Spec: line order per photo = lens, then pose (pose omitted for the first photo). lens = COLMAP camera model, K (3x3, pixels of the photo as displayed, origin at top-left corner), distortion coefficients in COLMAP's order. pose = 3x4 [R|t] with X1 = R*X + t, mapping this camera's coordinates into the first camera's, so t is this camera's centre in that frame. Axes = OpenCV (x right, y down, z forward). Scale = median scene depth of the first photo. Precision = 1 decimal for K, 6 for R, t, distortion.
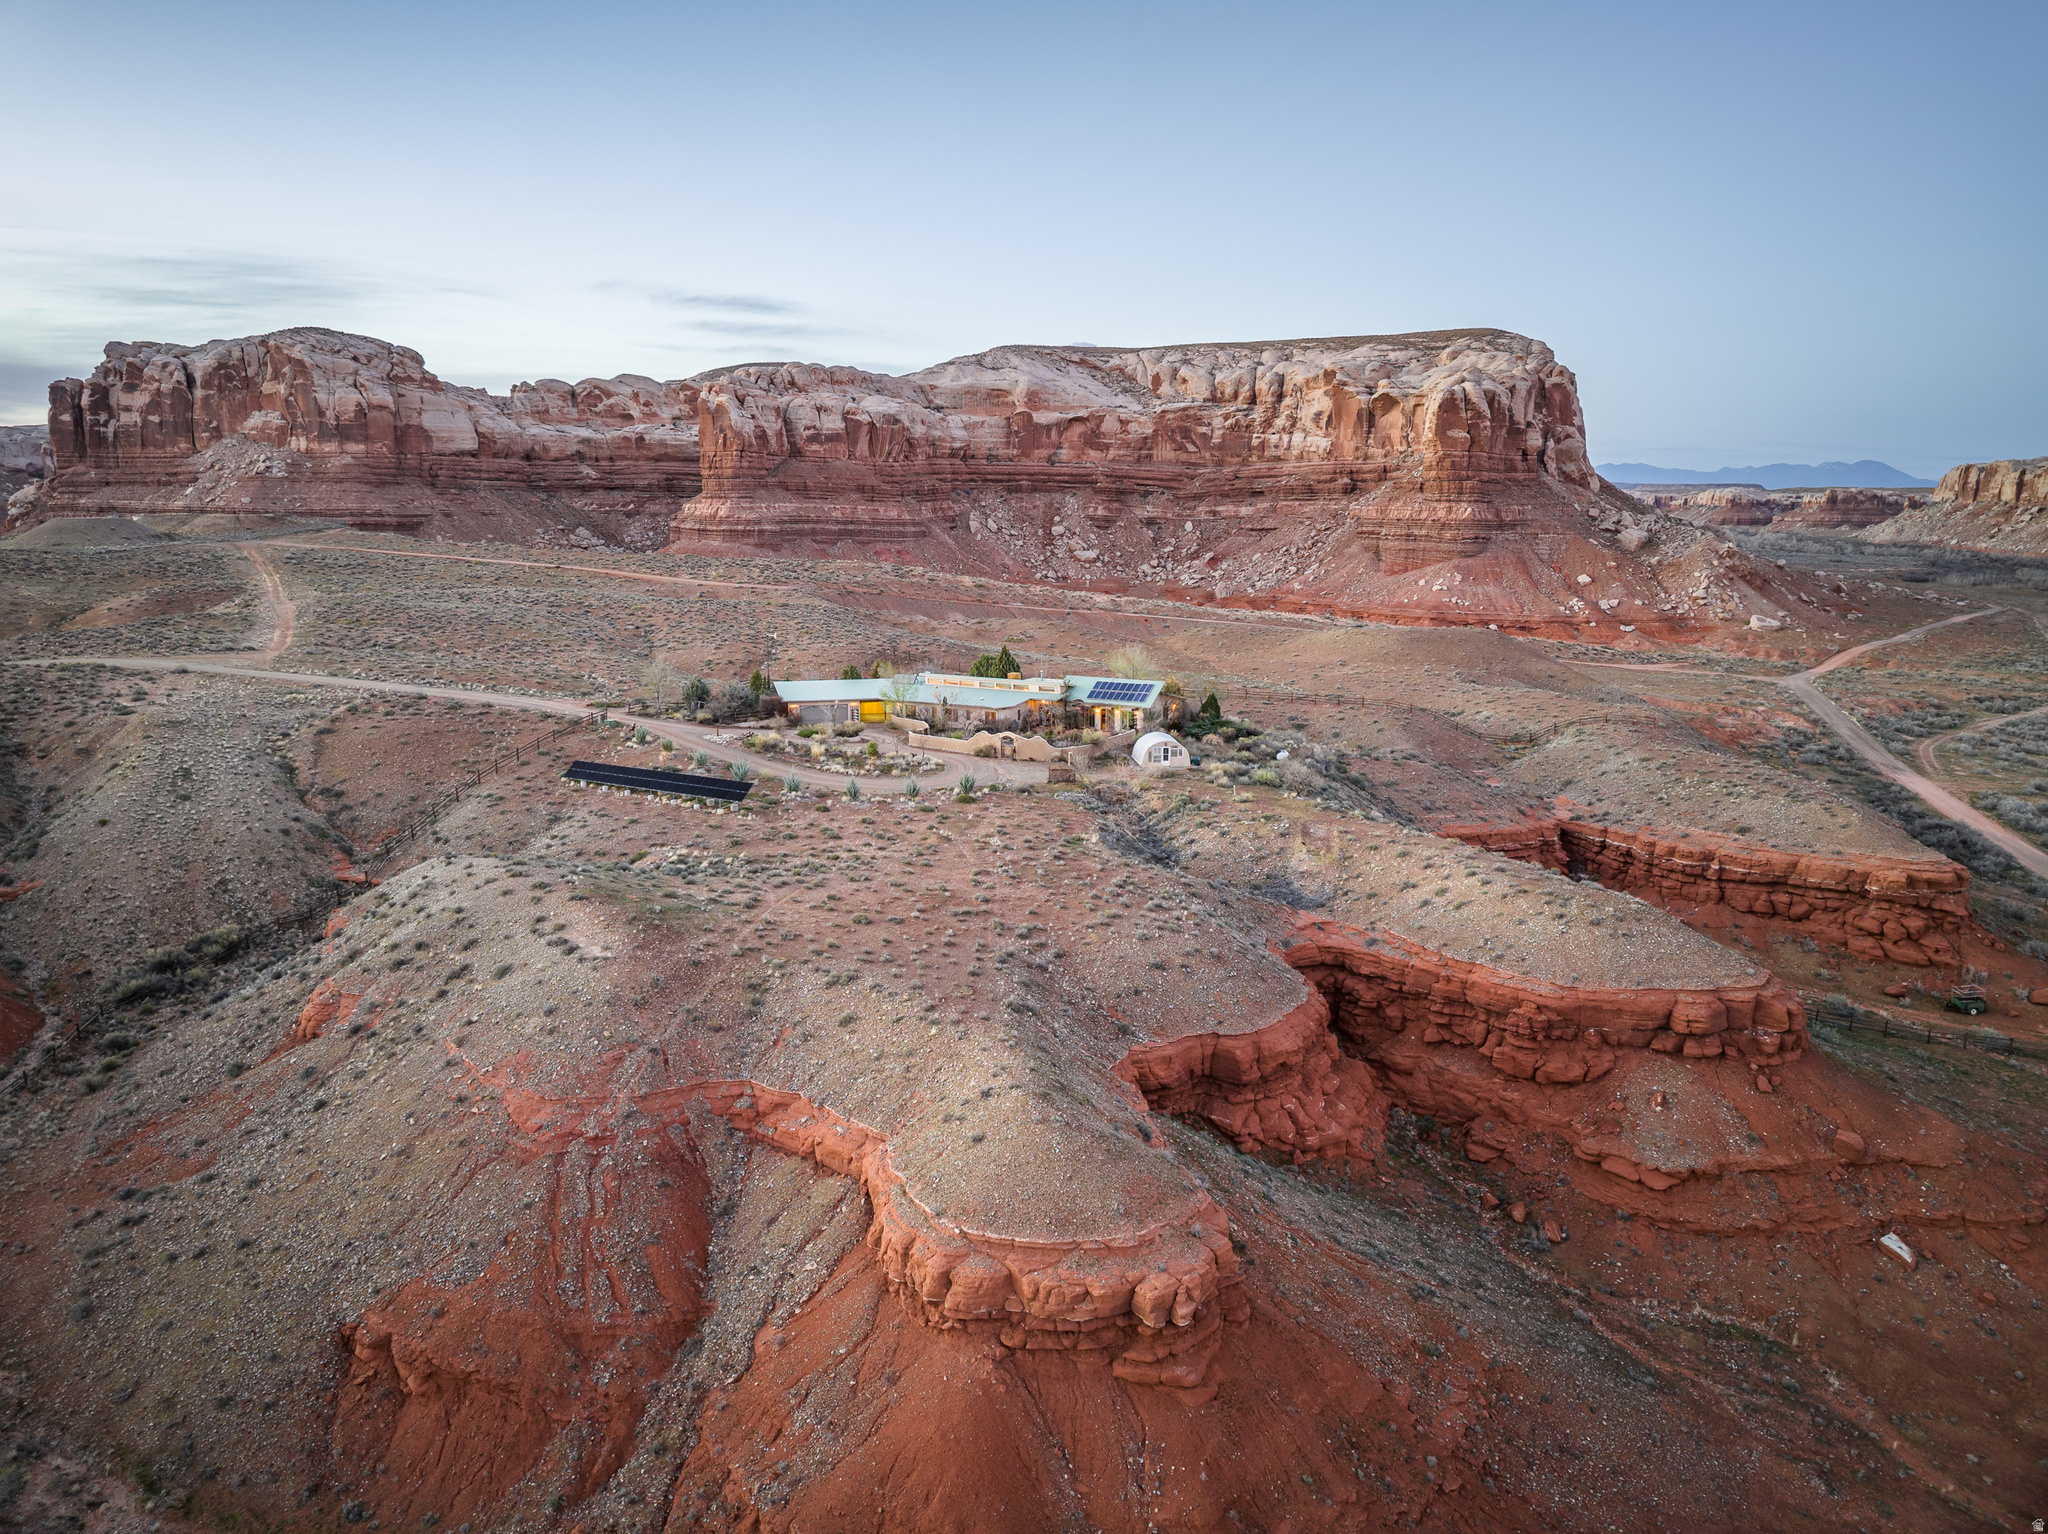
lens RADIAL K [[1448.6, 0, 1024.0], [0, 1448.6, 767.0], [0, 0, 1]] dist [-0.035409, -0.003389]
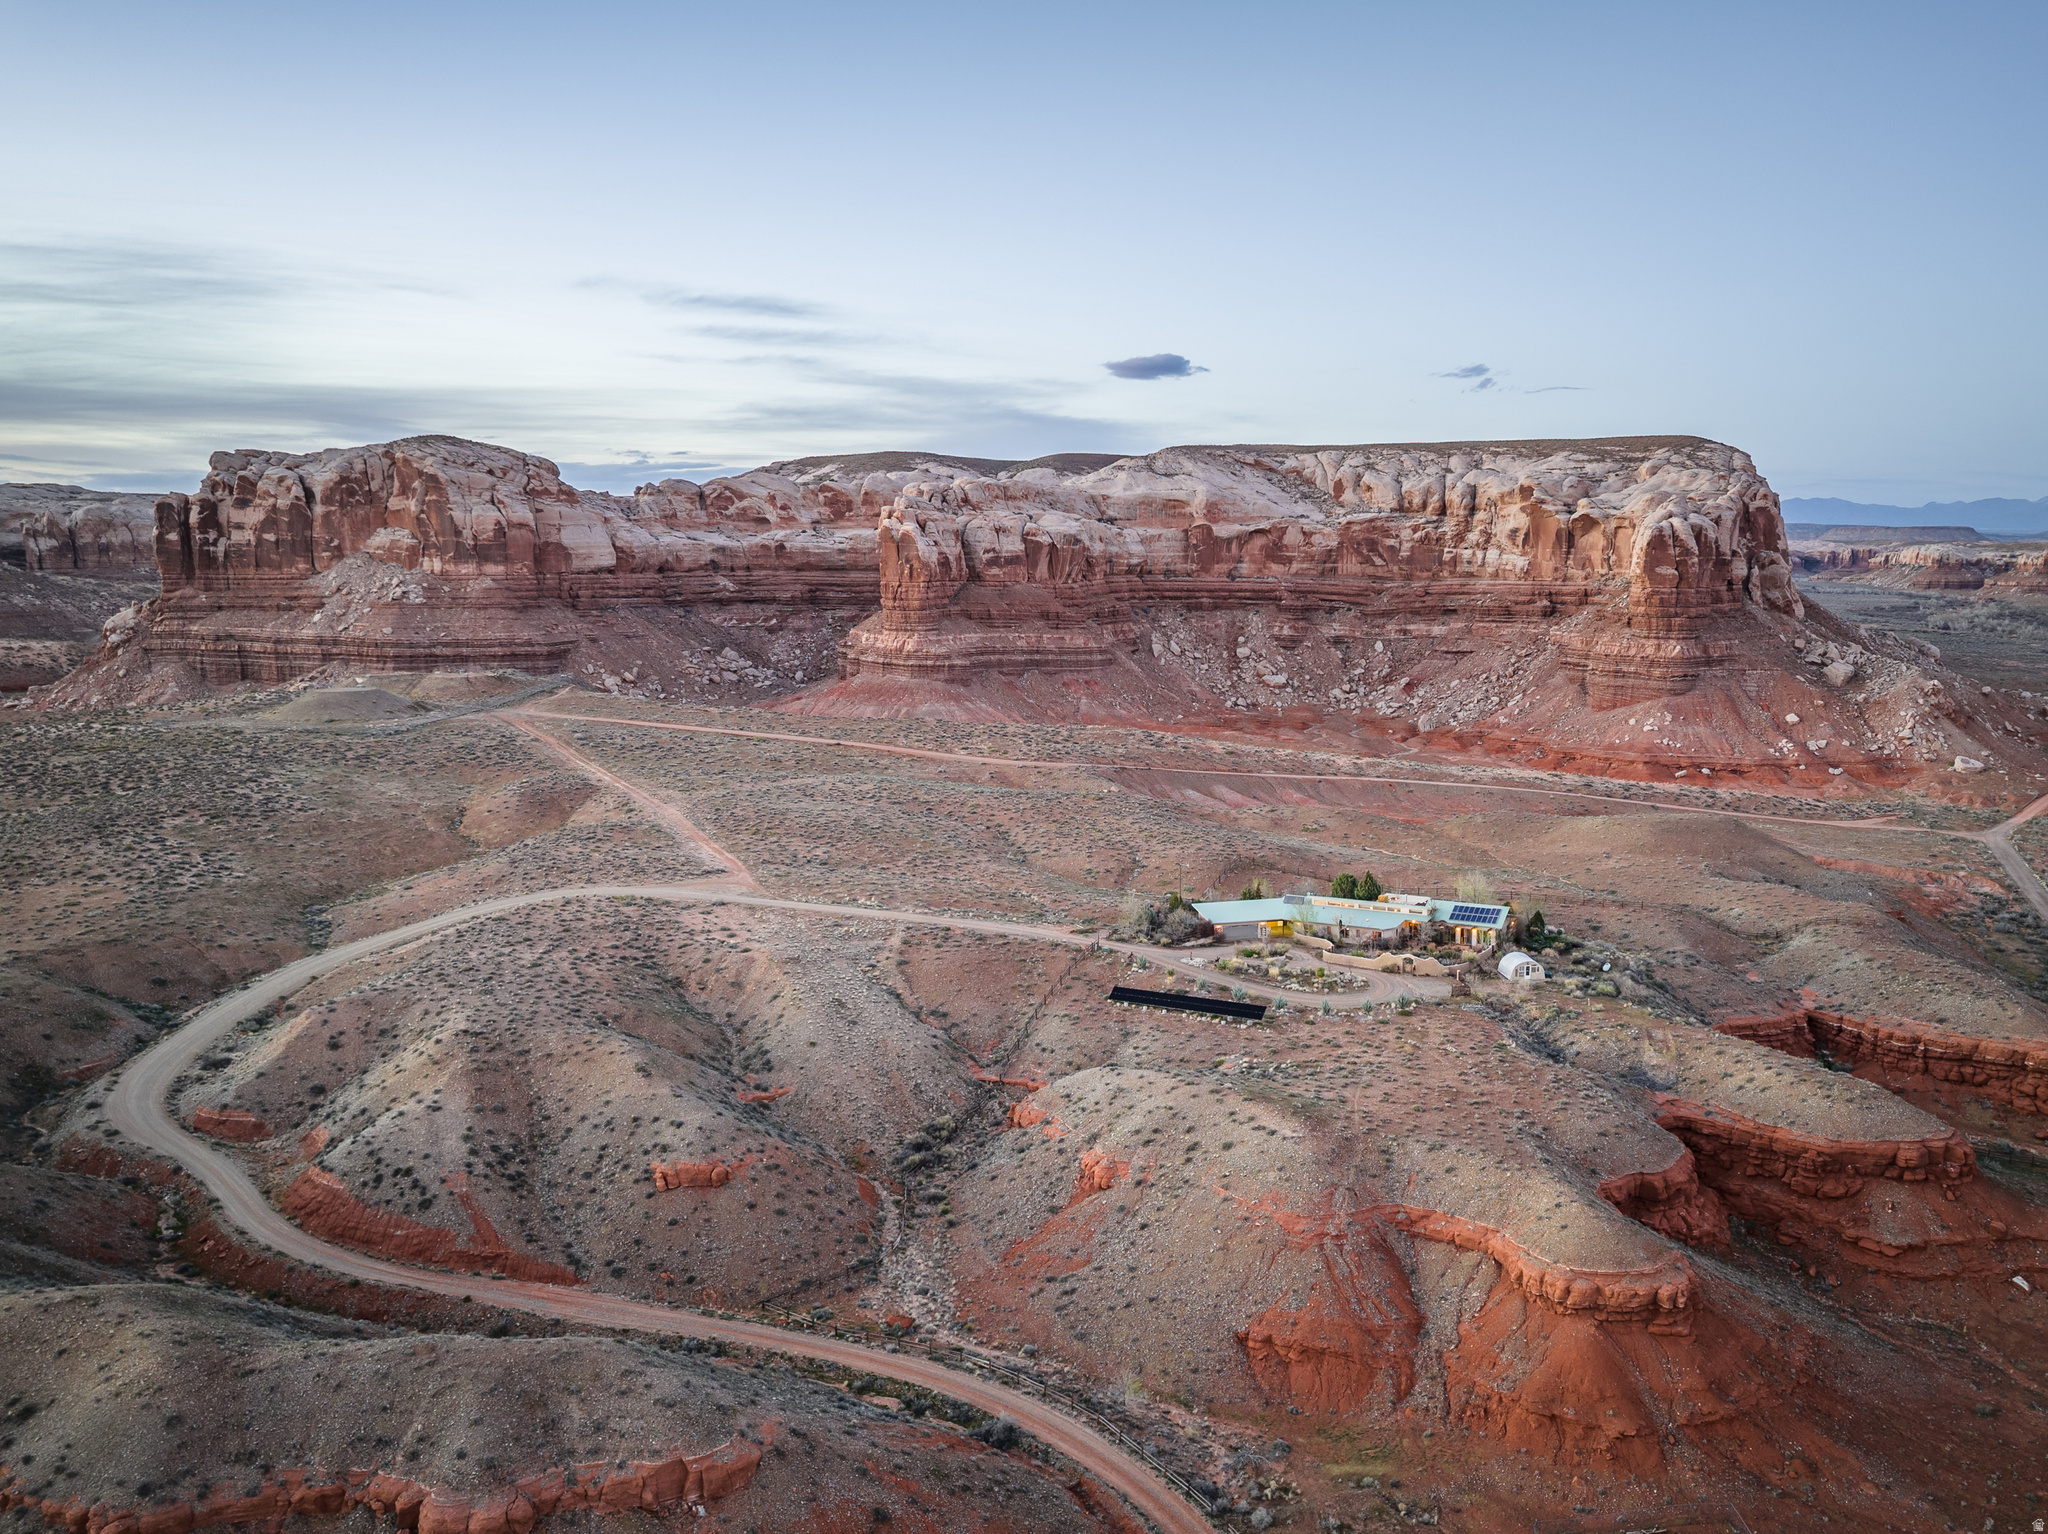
lens RADIAL K [[1741.2, 0, 1205.6], [0, 1741.2, 877.6], [0, 0, 1]] dist [-0.011308, -0.052950]
pose [[0.998322, -0.011531, 0.056749, -0.071981], [0.011028, 0.999897, 0.009173, -0.027843], [-0.056848, -0.008531, 0.998346, -0.150504]]
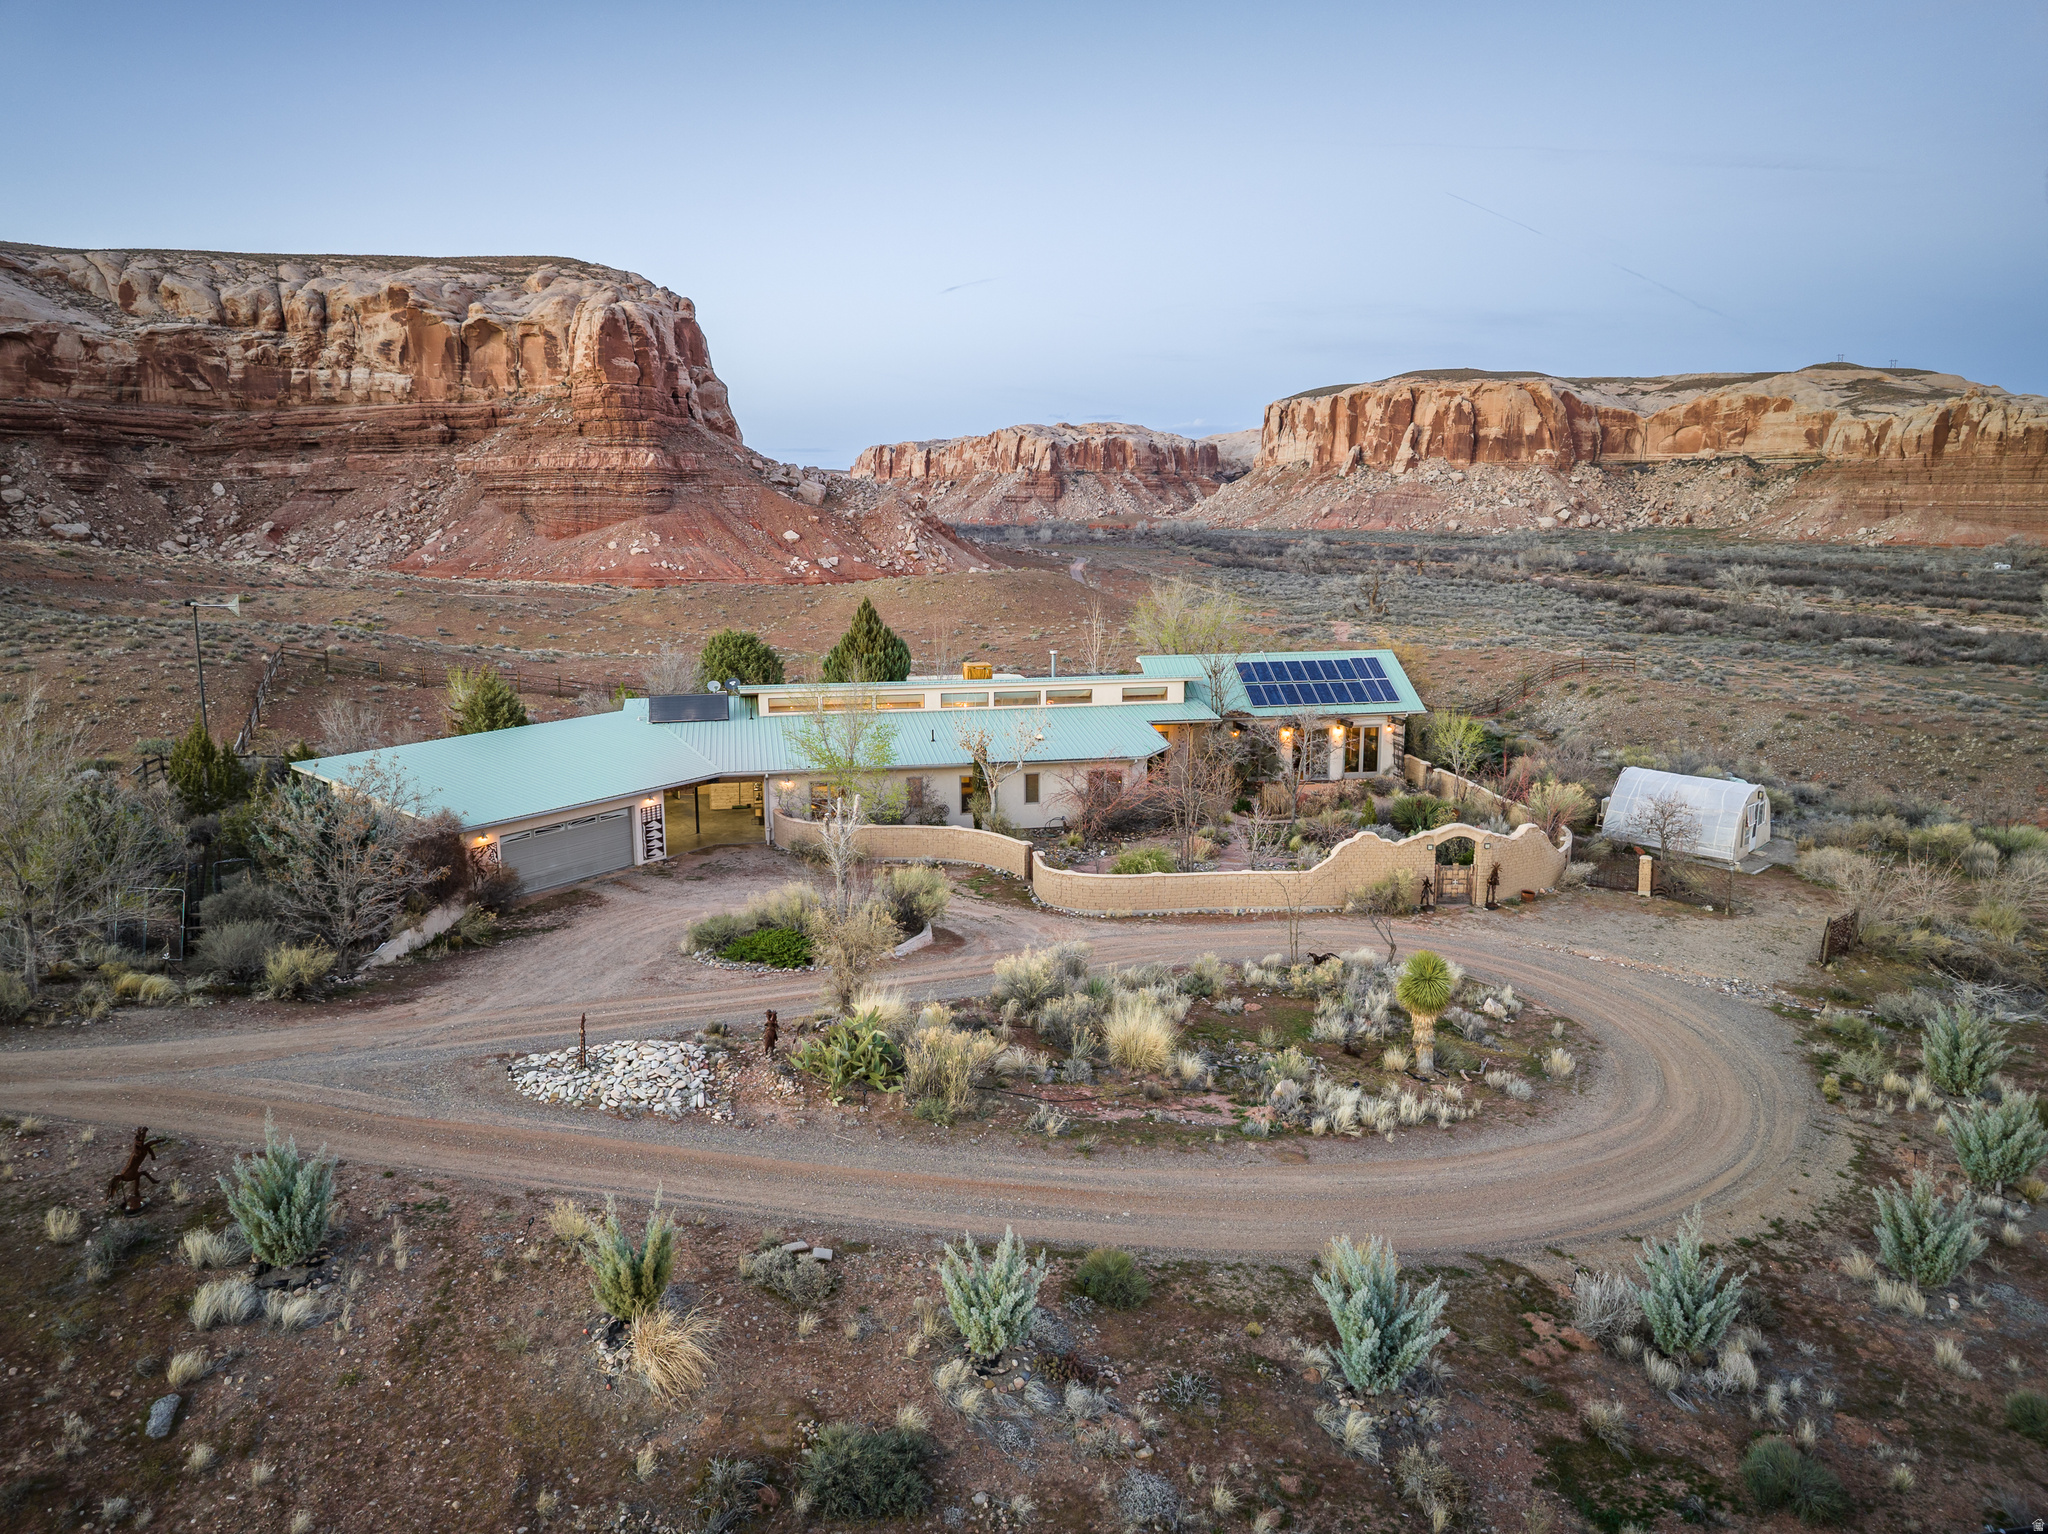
lens RADIAL K [[1453.2, 0, 1029.8], [0, 1453.2, 781.4], [0, 0, 1]] dist [-0.088000, 0.053726]
pose [[0.747052, -0.126736, 0.652573, -0.071891], [0.115188, 0.991488, 0.060692, -0.016084], [-0.654710, 0.029828, 0.755291, 0.202312]]
